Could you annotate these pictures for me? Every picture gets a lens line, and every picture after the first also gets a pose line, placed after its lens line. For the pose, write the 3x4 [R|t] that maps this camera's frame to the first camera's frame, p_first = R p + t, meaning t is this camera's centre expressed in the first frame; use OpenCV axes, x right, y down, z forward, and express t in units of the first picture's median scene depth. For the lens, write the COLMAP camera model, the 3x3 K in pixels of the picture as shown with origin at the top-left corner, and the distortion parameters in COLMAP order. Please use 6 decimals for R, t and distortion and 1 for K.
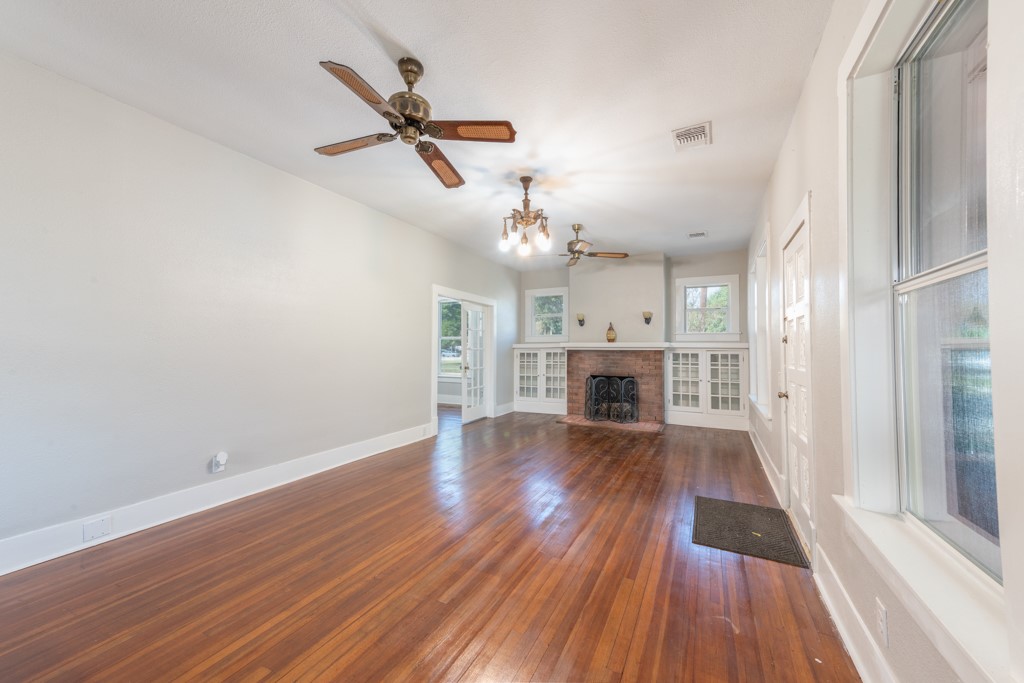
lens RADIAL K [[399.3, 0, 506.9], [0, 399.3, 339.9], [0, 0, 1]] dist [0.029609, -0.000129]
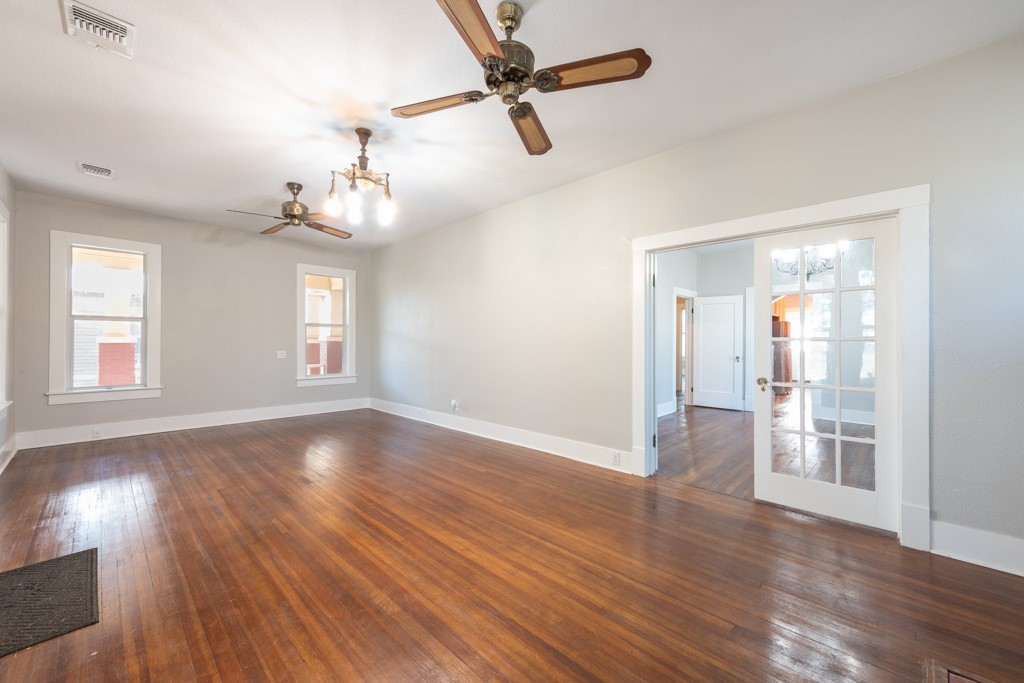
lens RADIAL K [[399.3, 0, 506.9], [0, 399.3, 339.9], [0, 0, 1]] dist [0.029609, -0.000129]
pose [[-0.312076, 0.003551, -0.950051, 0.734823], [0.029711, 0.999540, -0.006023, 0.032814], [0.949593, -0.030106, -0.312038, 1.518753]]
